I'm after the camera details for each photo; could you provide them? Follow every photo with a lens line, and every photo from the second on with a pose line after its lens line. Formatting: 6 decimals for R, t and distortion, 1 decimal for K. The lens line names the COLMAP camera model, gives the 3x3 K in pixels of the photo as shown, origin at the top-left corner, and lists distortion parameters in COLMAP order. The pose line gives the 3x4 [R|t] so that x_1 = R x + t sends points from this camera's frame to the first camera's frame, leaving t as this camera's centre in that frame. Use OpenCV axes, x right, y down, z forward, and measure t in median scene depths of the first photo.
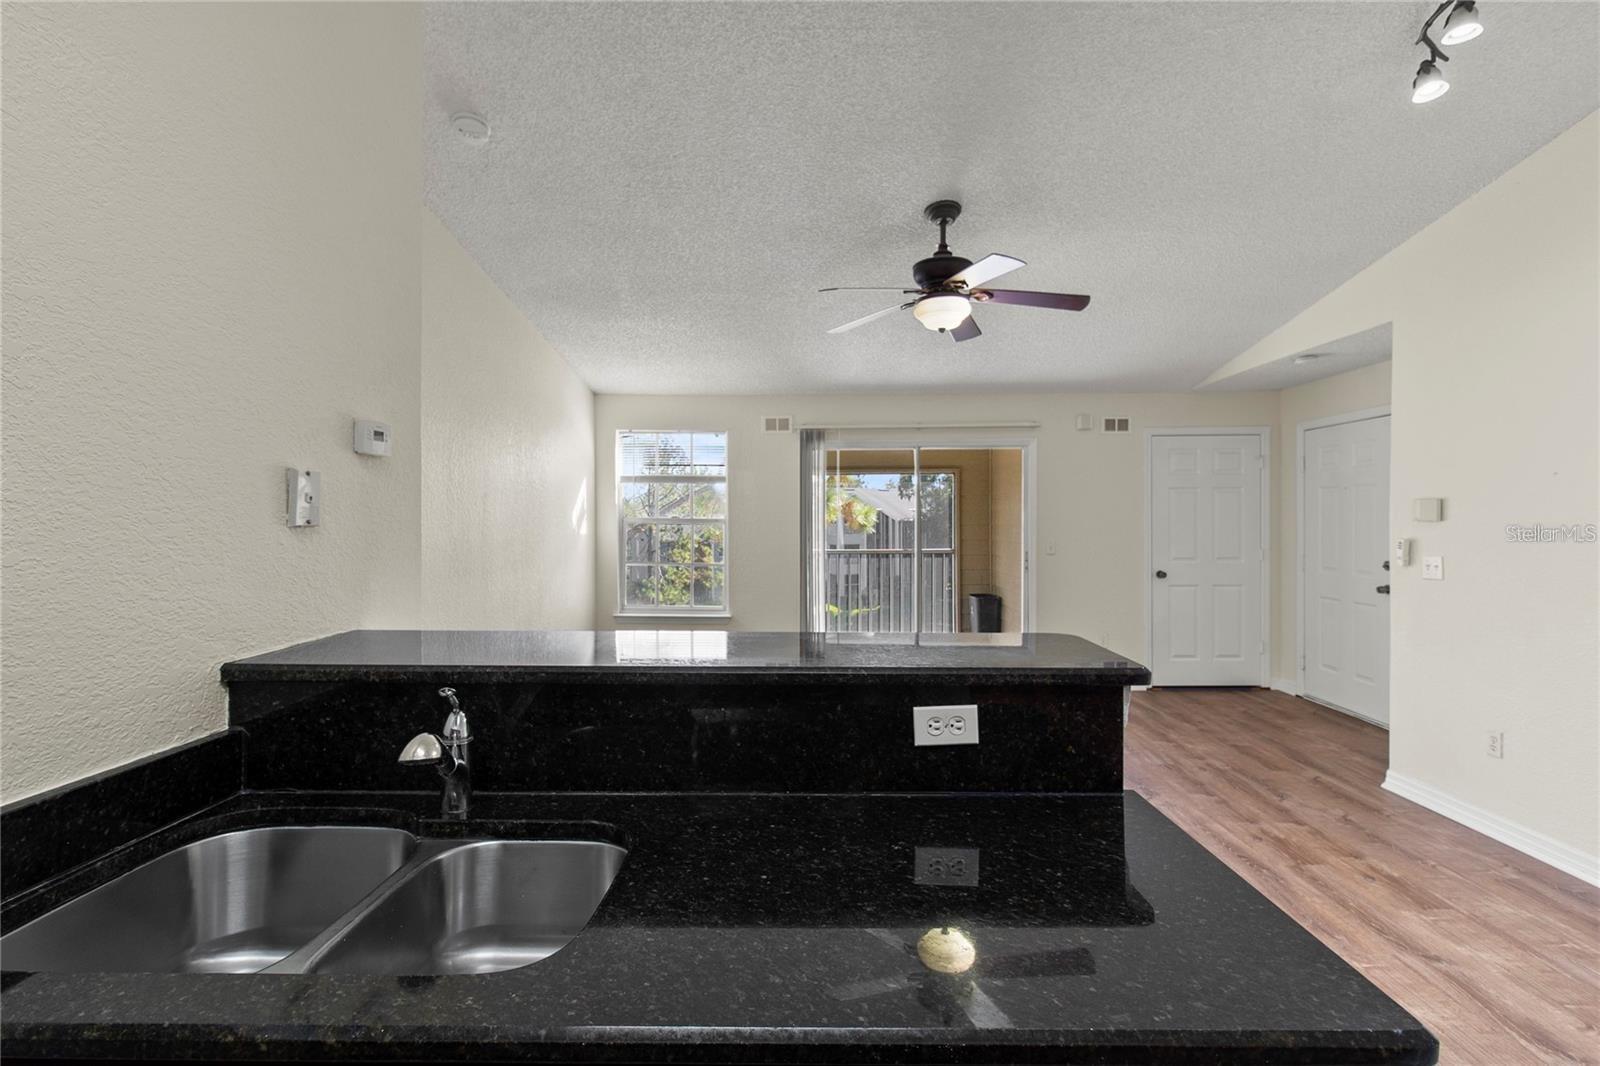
lens RADIAL K [[740.9, 0, 801.2], [0, 740.9, 525.7], [0, 0, 1]] dist [0.011378, 0.000053]
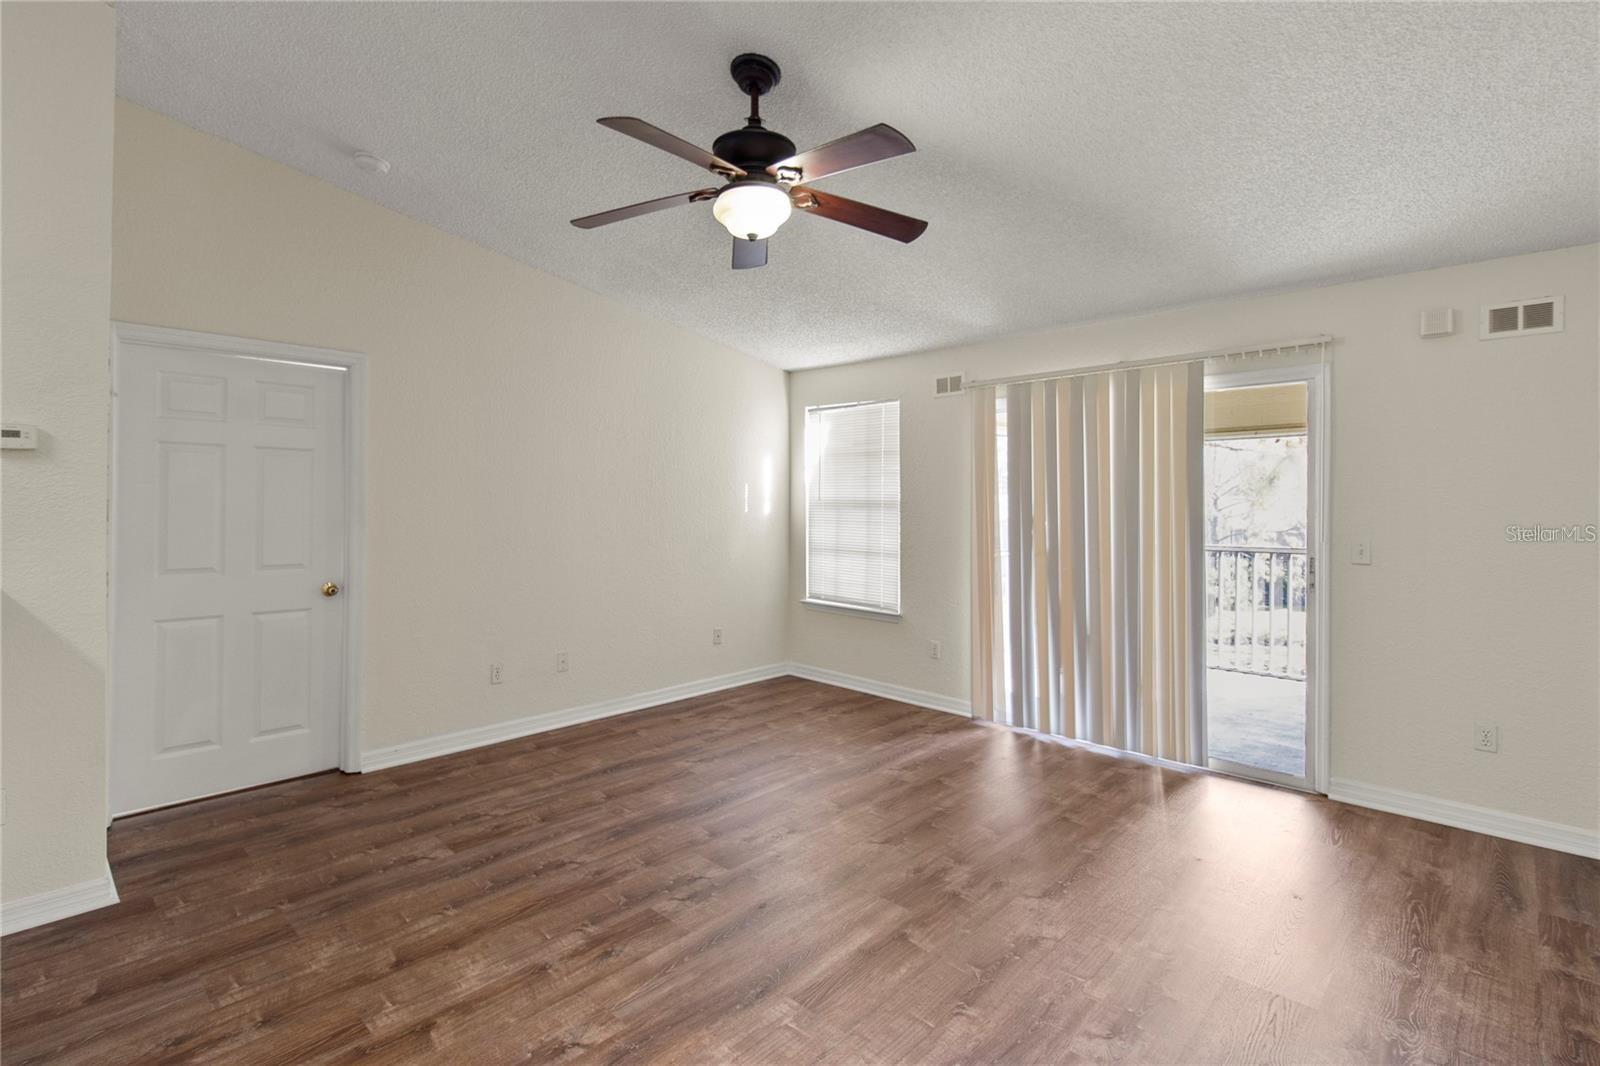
lens RADIAL K [[752.4, 0, 801.3], [0, 752.4, 497.5], [0, 0, 1]] dist [0.002876, 0.000391]
pose [[0.730729, 0.000116, -0.682668, 0.726890], [-0.009408, 0.999907, -0.009900, -0.004401], [0.682603, 0.013657, 0.730662, 0.499179]]
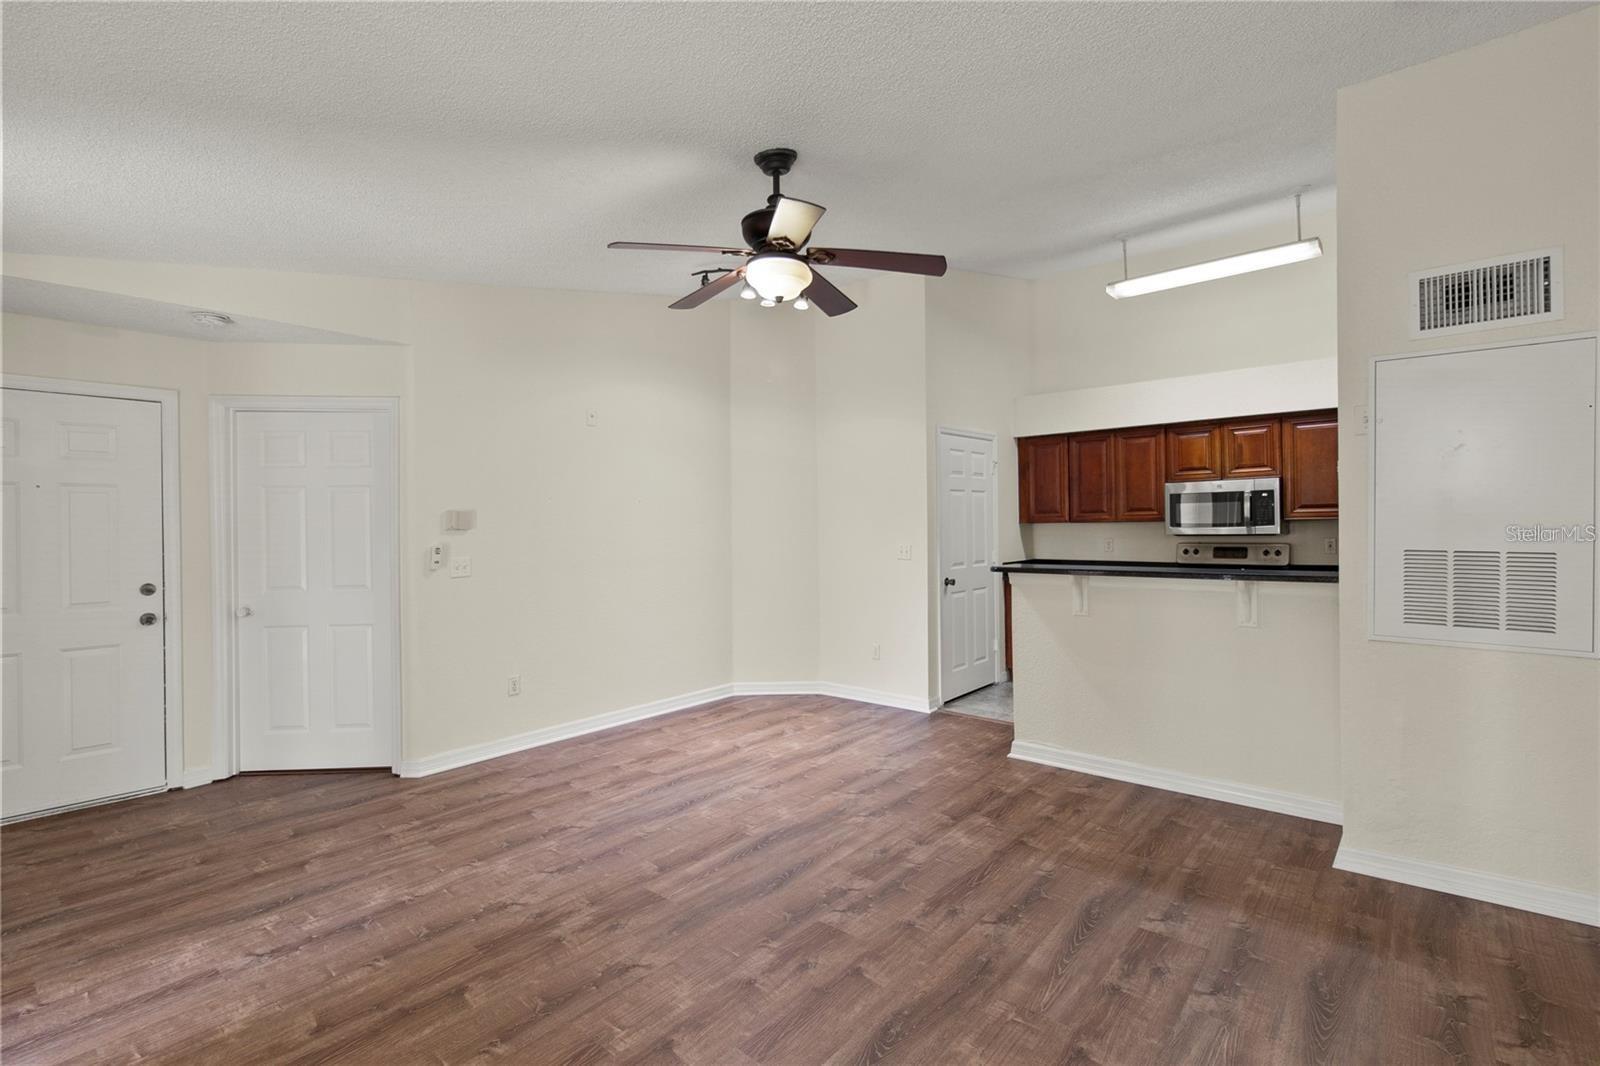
lens RADIAL K [[740.9, 0, 801.2], [0, 740.9, 525.7], [0, 0, 1]] dist [0.011378, 0.000053]
pose [[-0.771213, 0.008063, 0.636527, -0.369008], [0.016986, 0.999824, 0.007916, -0.012924], [-0.636351, 0.016917, -0.771214, 1.644391]]
